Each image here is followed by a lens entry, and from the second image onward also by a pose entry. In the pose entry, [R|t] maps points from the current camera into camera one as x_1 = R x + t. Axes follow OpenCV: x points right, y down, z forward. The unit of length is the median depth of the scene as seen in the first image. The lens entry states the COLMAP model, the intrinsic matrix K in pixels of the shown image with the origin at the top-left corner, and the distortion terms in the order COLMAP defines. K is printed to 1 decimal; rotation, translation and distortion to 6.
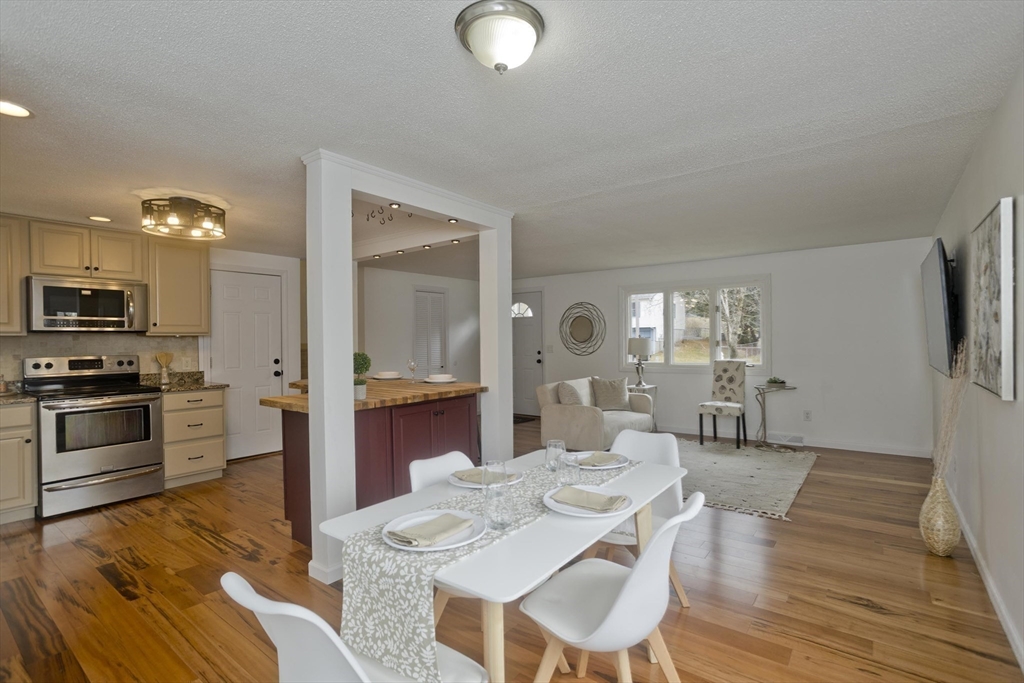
lens RADIAL K [[495.0, 0, 512.5], [0, 495.0, 342.5], [0, 0, 1]] dist [-0.011228, 0.001303]
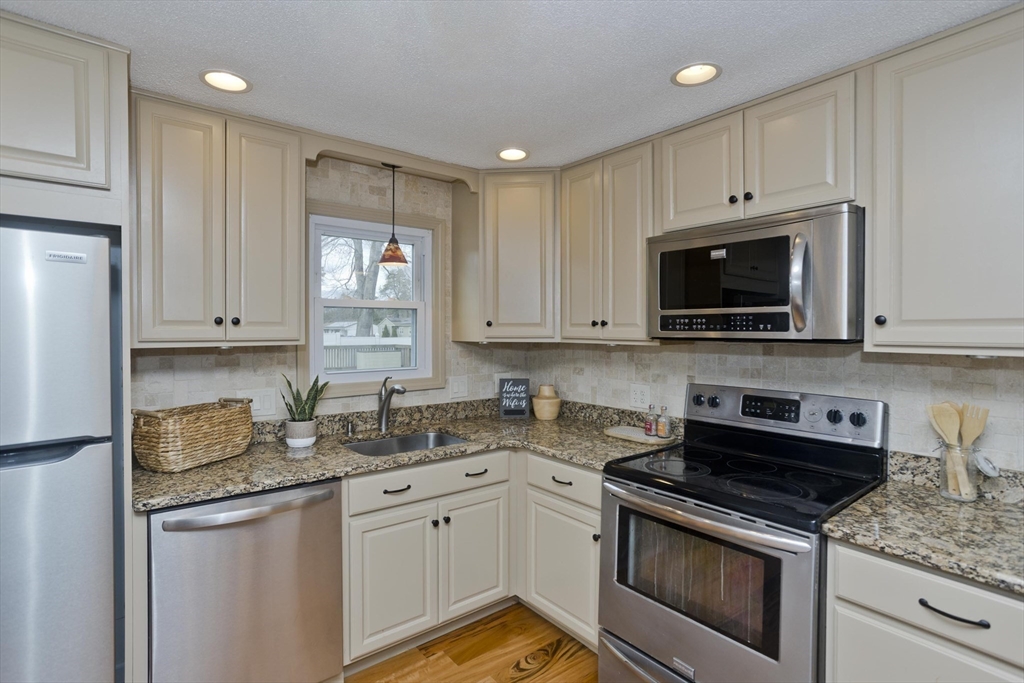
lens RADIAL K [[501.1, 0, 508.9], [0, 501.1, 338.2], [0, 0, 1]] dist [-0.041685, 0.023656]
pose [[-0.232087, 0.026335, -0.972338, -0.338544], [-0.005518, 0.999582, 0.028390, -0.030964], [0.972679, 0.011954, -0.231845, 0.815144]]
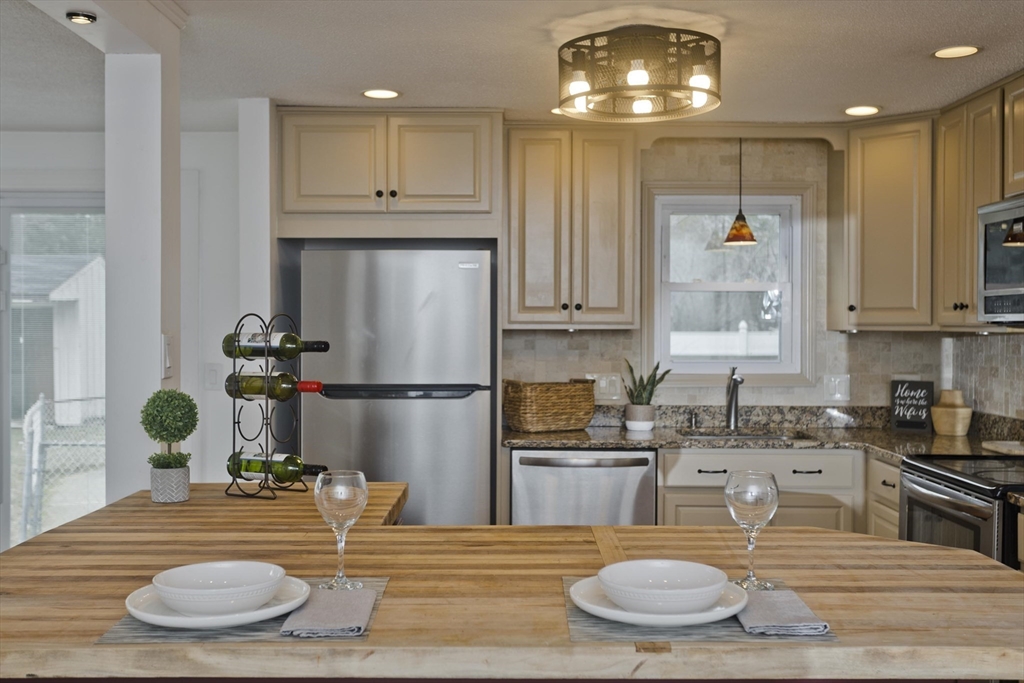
lens RADIAL K [[1094.9, 0, 513.4], [0, 1094.9, 349.1], [0, 0, 1]] dist [-0.003912, 0.000000]
pose [[-0.786291, 0.018429, -0.617581, 0.004377], [-0.001170, 0.999509, 0.031315, -0.024335], [0.617855, 0.025345, -0.785883, 1.278266]]
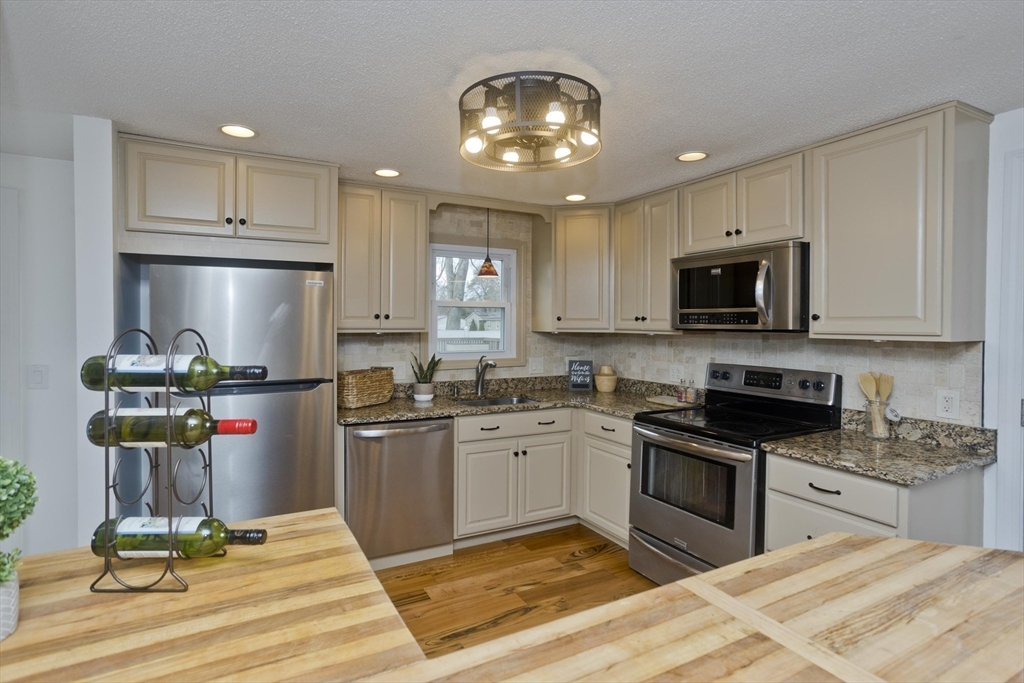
lens RADIAL K [[501.1, 0, 511.9], [0, 501.1, 327.3], [0, 0, 1]] dist [-0.041685, 0.023656]
pose [[-0.385933, 0.013004, -0.922435, -0.145768], [-0.005142, 0.999855, 0.016247, -0.029139], [0.922513, 0.011013, -0.385810, 0.891173]]
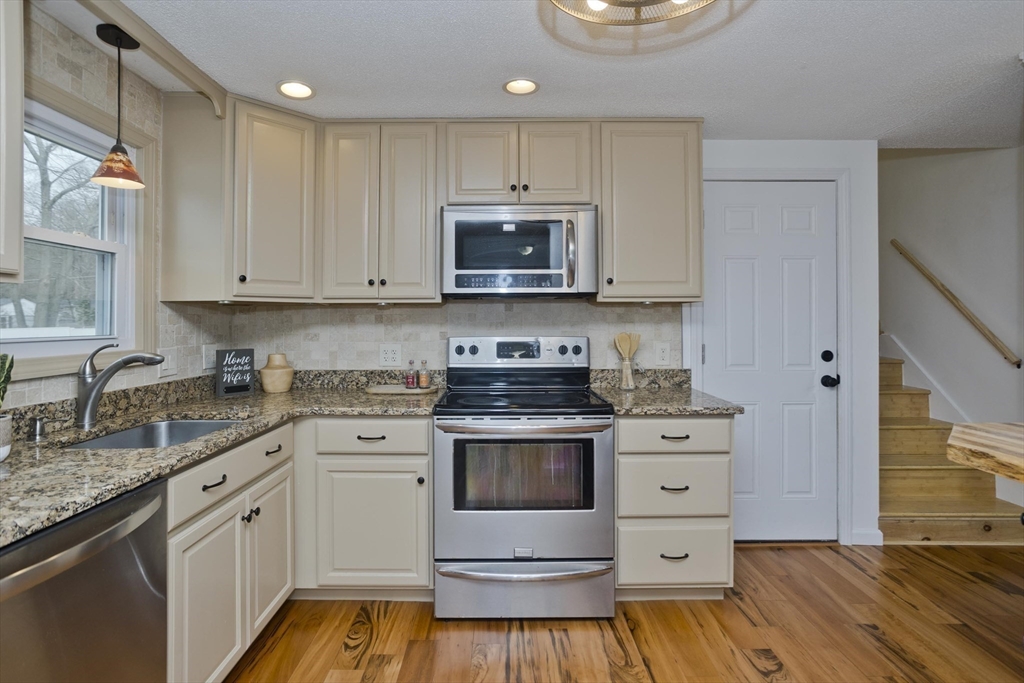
lens RADIAL K [[501.1, 0, 504.6], [0, 501.1, 316.2], [0, 0, 1]] dist [-0.041685, 0.023656]
pose [[0.621400, -0.003993, -0.783483, -0.365823], [-0.005908, 0.999935, -0.009782, 0.007948], [0.783471, 0.010708, 0.621336, 0.563574]]
